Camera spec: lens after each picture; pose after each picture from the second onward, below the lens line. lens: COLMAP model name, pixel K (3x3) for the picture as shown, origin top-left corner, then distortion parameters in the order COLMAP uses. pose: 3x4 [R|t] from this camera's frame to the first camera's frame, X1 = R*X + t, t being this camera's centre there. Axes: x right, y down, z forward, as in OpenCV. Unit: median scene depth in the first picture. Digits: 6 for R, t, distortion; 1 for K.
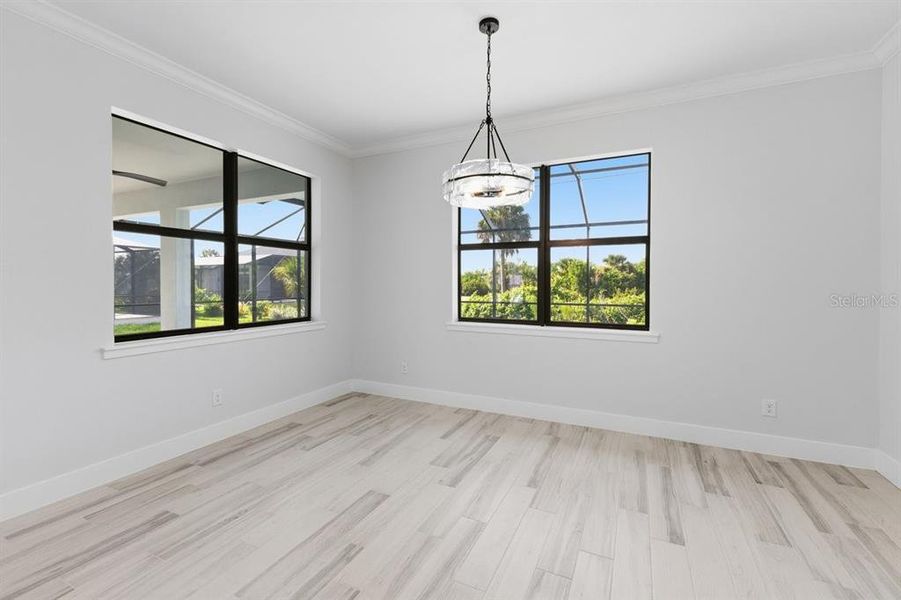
lens RADIAL K [[395.2, 0, 455.3], [0, 395.2, 286.0], [0, 0, 1]] dist [0.011939, -0.002819]
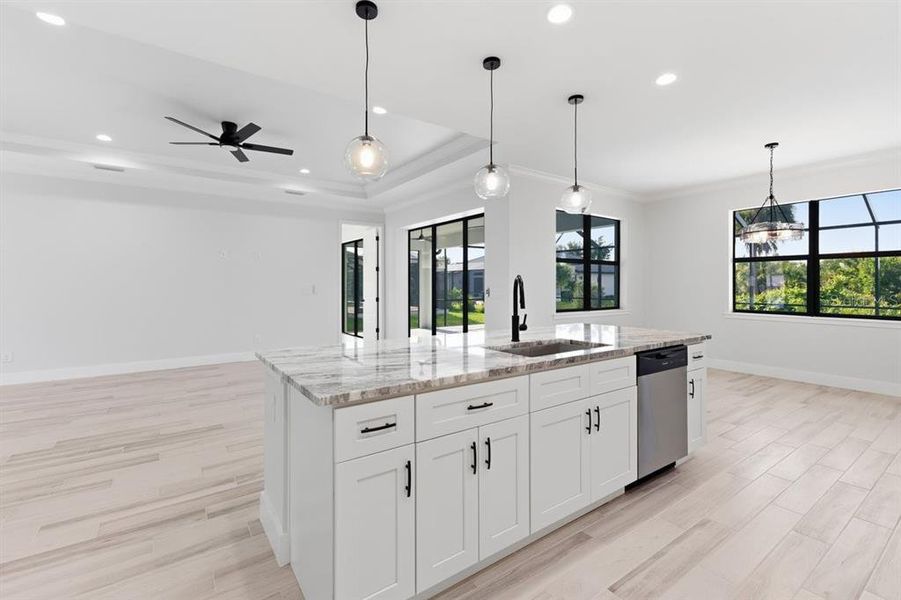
lens RADIAL K [[395.2, 0, 451.3], [0, 395.2, 285.5], [0, 0, 1]] dist [0.011939, -0.002819]
pose [[0.866191, -0.000550, -0.499712, -0.174094], [-0.002148, 0.999986, -0.004824, 0.002099], [0.499708, 0.005252, 0.866178, -0.834422]]
